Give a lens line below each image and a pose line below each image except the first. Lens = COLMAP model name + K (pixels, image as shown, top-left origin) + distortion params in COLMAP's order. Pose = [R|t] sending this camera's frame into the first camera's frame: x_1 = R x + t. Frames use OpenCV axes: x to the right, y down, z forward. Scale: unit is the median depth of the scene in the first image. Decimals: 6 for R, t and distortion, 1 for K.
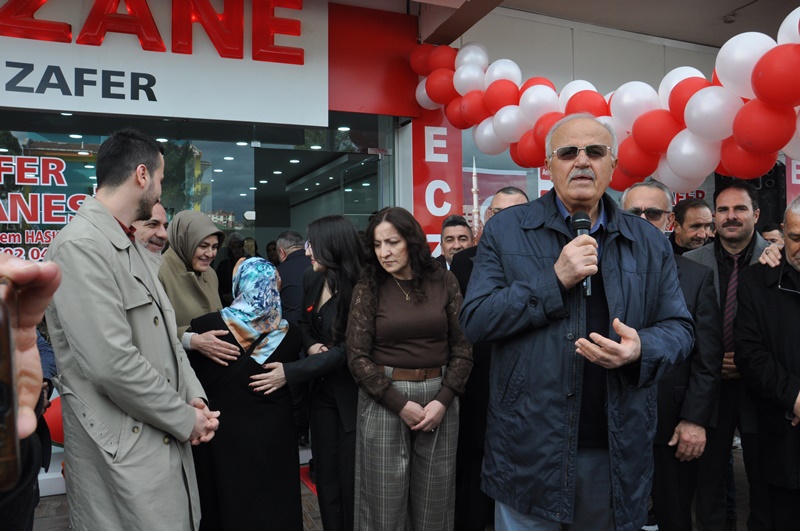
lens RADIAL K [[666.5, 0, 402.2], [0, 666.5, 281.4], [0, 0, 1]] dist [-0.149865, 0.153922]
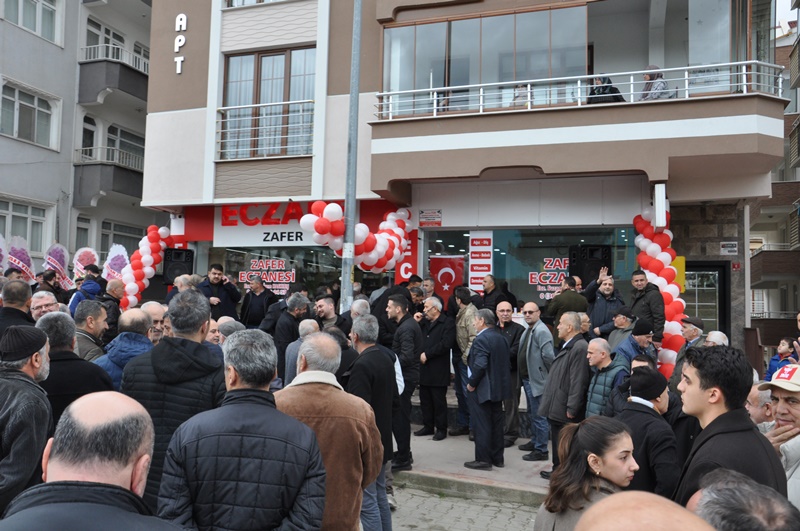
lens RADIAL K [[724.1, 0, 401.9], [0, 724.1, 269.6], [0, 0, 1]] dist [-0.099767, 0.210790]
pose [[0.746029, -0.016640, -0.665706, 2.174415], [-0.045399, 0.996091, -0.075775, 0.084026], [0.664365, 0.086753, 0.742357, -1.148442]]
